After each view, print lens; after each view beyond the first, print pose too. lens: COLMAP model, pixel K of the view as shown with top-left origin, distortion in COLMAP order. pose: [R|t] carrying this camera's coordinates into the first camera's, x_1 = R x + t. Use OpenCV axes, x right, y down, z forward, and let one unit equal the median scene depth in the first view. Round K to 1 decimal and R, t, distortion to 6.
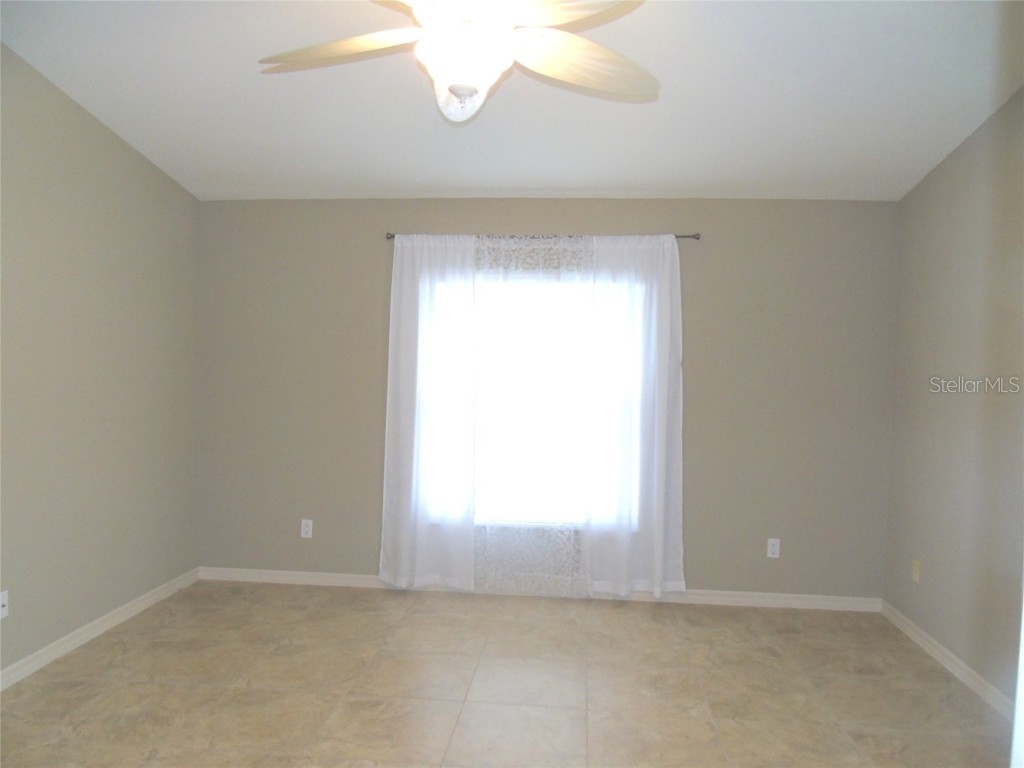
lens RADIAL K [[756.7, 0, 508.4], [0, 756.7, 378.8], [0, 0, 1]] dist [-0.045185, 0.030995]
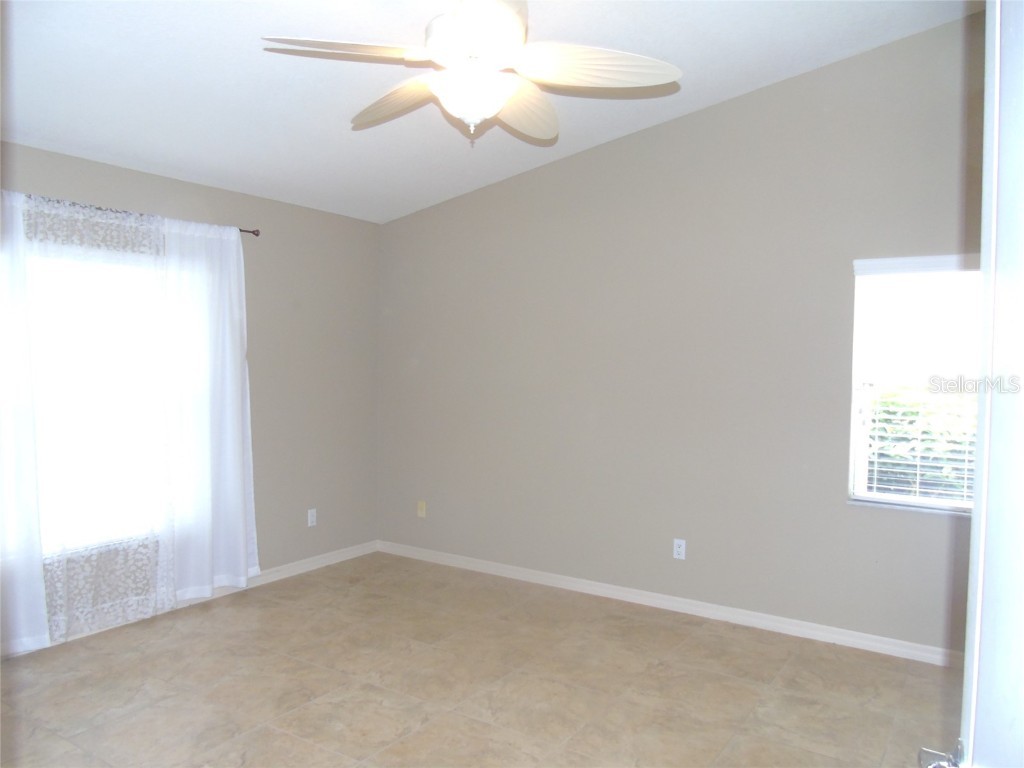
lens RADIAL K [[756.7, 0, 506.4], [0, 756.7, 388.7], [0, 0, 1]] dist [-0.045185, 0.030995]
pose [[0.469547, -0.053246, 0.881300, -0.506672], [0.016066, 0.998530, 0.051769, -0.022992], [-0.882761, -0.010149, 0.469712, 0.209543]]
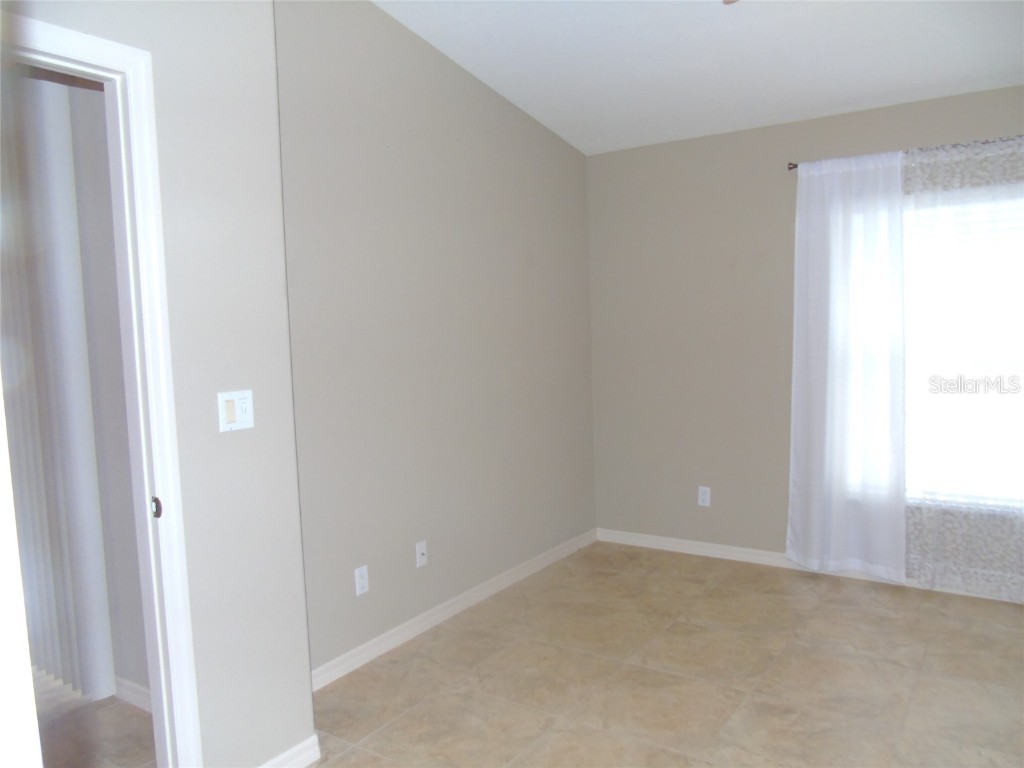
lens RADIAL K [[756.7, 0, 513.9], [0, 756.7, 378.8], [0, 0, 1]] dist [-0.045185, 0.030995]
pose [[0.874697, -0.007155, -0.484617, -0.022356], [0.033037, 0.998446, 0.044888, 0.004793], [0.483543, -0.055273, 0.873574, 0.086170]]
